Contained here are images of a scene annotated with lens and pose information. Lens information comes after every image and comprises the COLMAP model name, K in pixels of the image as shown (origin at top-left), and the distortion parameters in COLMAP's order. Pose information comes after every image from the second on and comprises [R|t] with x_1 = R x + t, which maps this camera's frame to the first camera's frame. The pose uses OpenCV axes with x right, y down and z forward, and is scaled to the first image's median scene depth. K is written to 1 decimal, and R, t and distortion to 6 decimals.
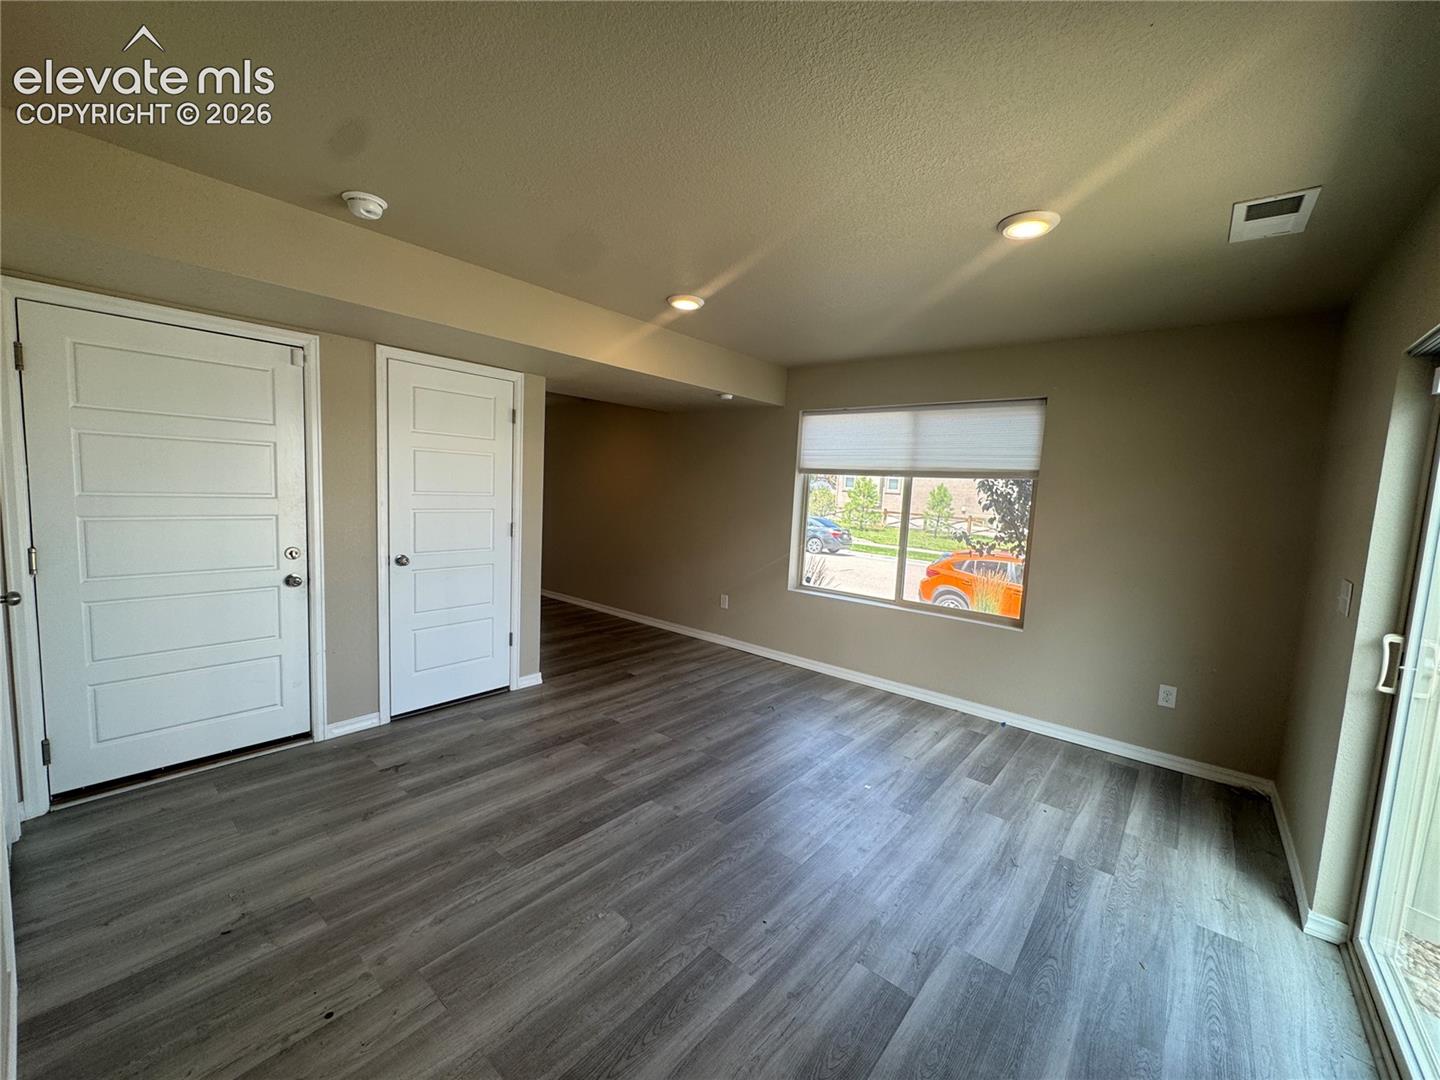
lens RADIAL K [[569.9, 0, 711.5], [0, 569.9, 537.0], [0, 0, 1]] dist [-0.010777, -0.000112]
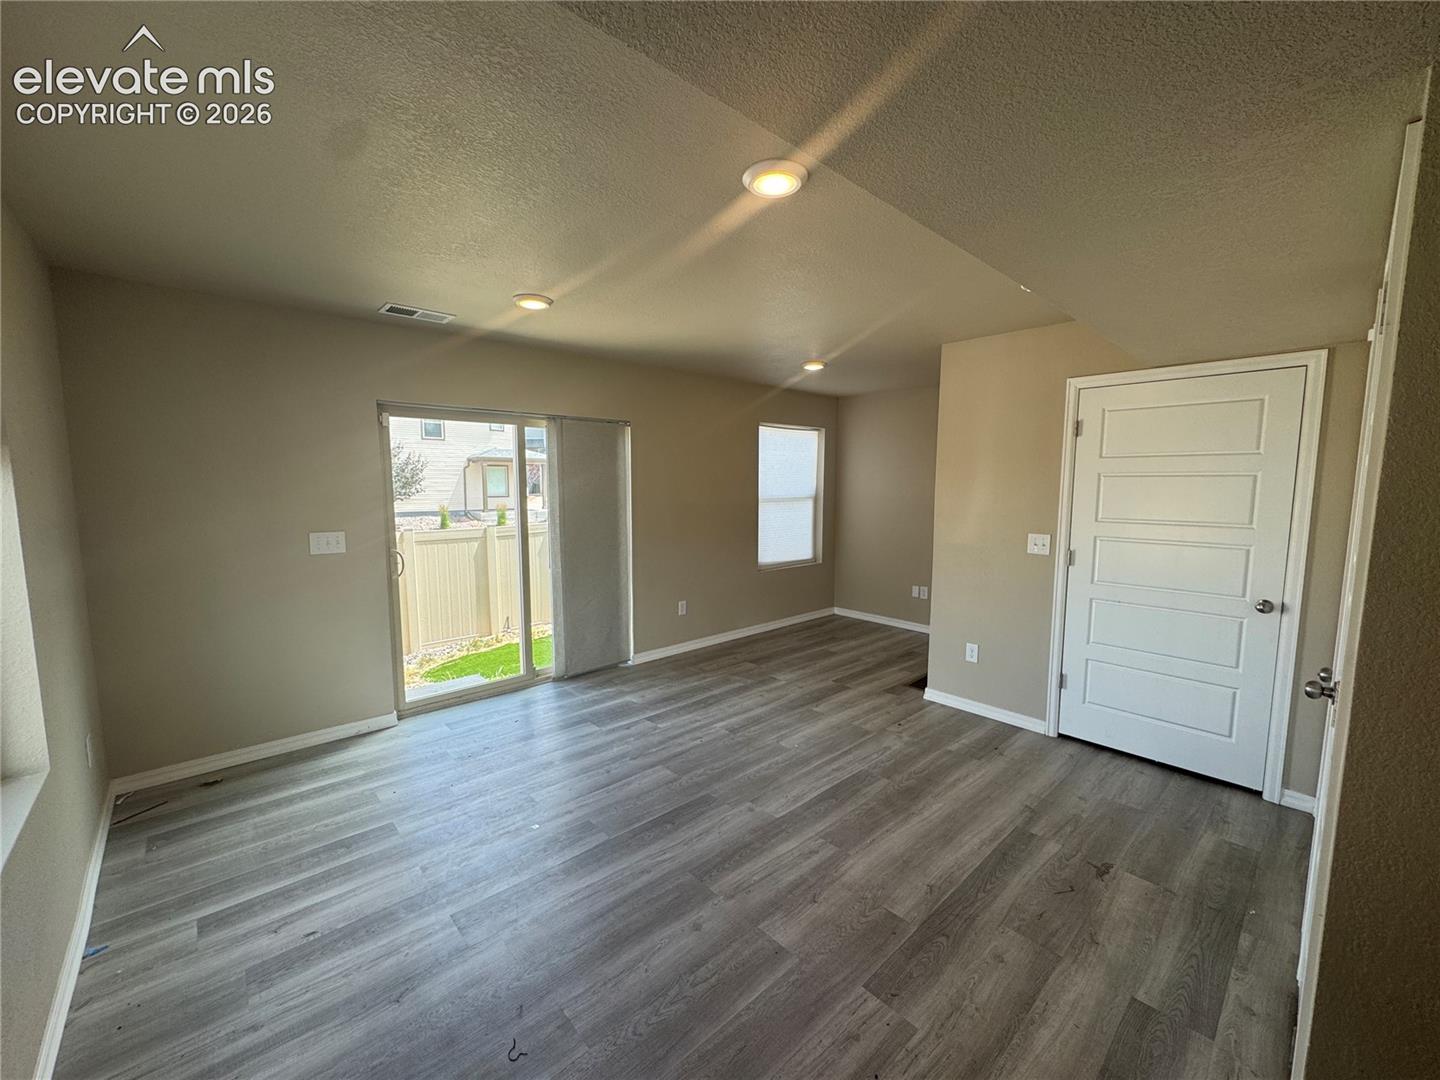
lens RADIAL K [[569.9, 0, 715.7], [0, 569.9, 543.5], [0, 0, 1]] dist [-0.010777, -0.000112]
pose [[-0.990628, -0.065433, 0.119895, -0.087286], [-0.039739, 0.977884, 0.205339, -0.199129], [-0.130679, 0.198650, -0.971319, 1.875187]]
